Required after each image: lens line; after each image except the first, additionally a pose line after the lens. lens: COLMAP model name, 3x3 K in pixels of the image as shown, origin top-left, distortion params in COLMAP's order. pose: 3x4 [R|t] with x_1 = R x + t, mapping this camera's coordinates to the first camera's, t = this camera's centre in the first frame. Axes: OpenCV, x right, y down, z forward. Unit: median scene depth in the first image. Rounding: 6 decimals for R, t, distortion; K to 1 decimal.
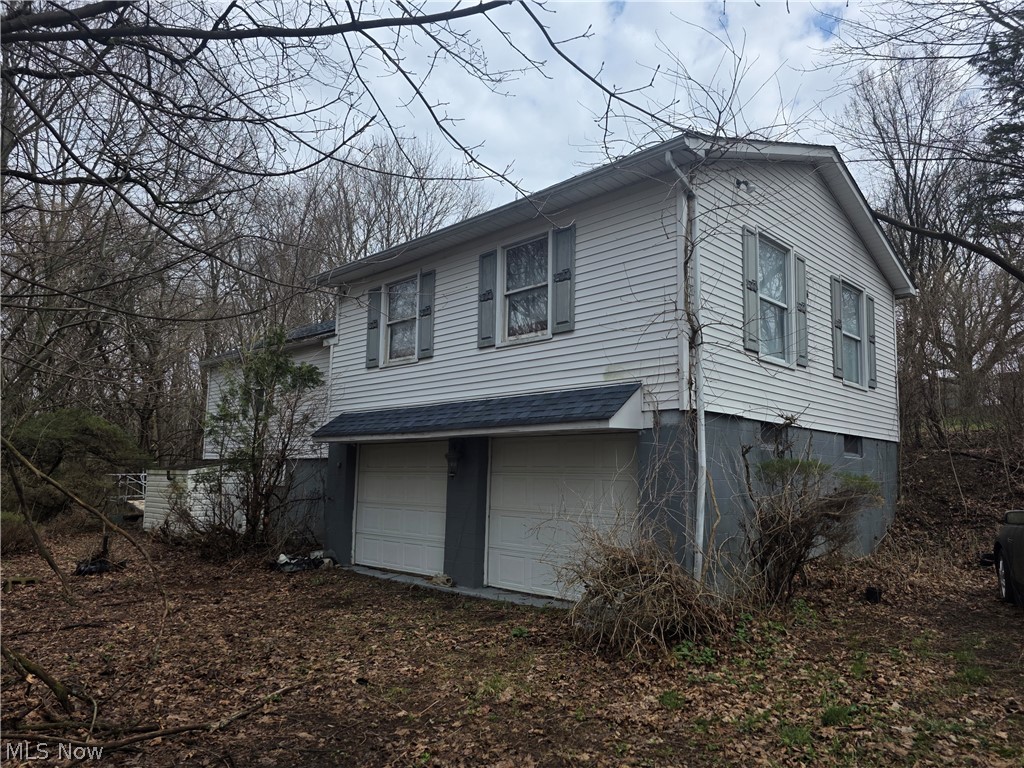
lens RADIAL K [[684.9, 0, 512.9], [0, 684.9, 415.1], [0, 0, 1]] dist [0.036773, -0.003279]
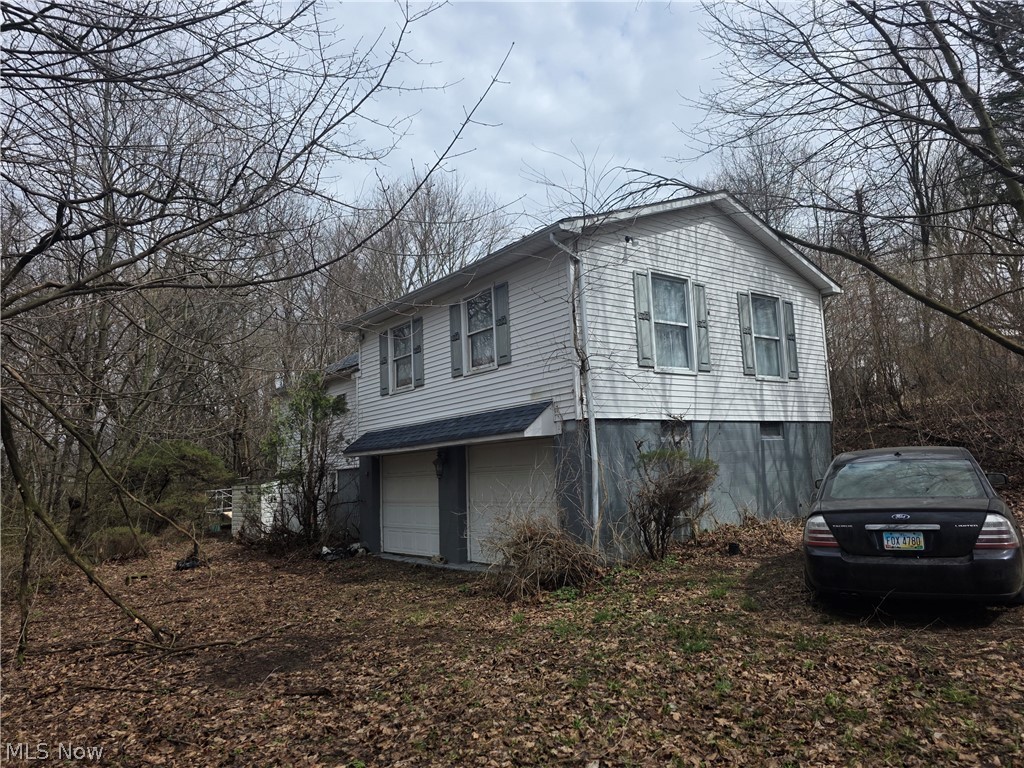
lens RADIAL K [[692.5, 0, 512.0], [0, 692.5, 384.0], [0, 0, 1]] dist [0.053083, 0.001389]
pose [[0.988580, -0.082518, -0.126096, 0.225331], [0.078572, 0.996260, -0.035963, -0.029213], [0.128592, 0.025645, 0.991366, -0.284848]]
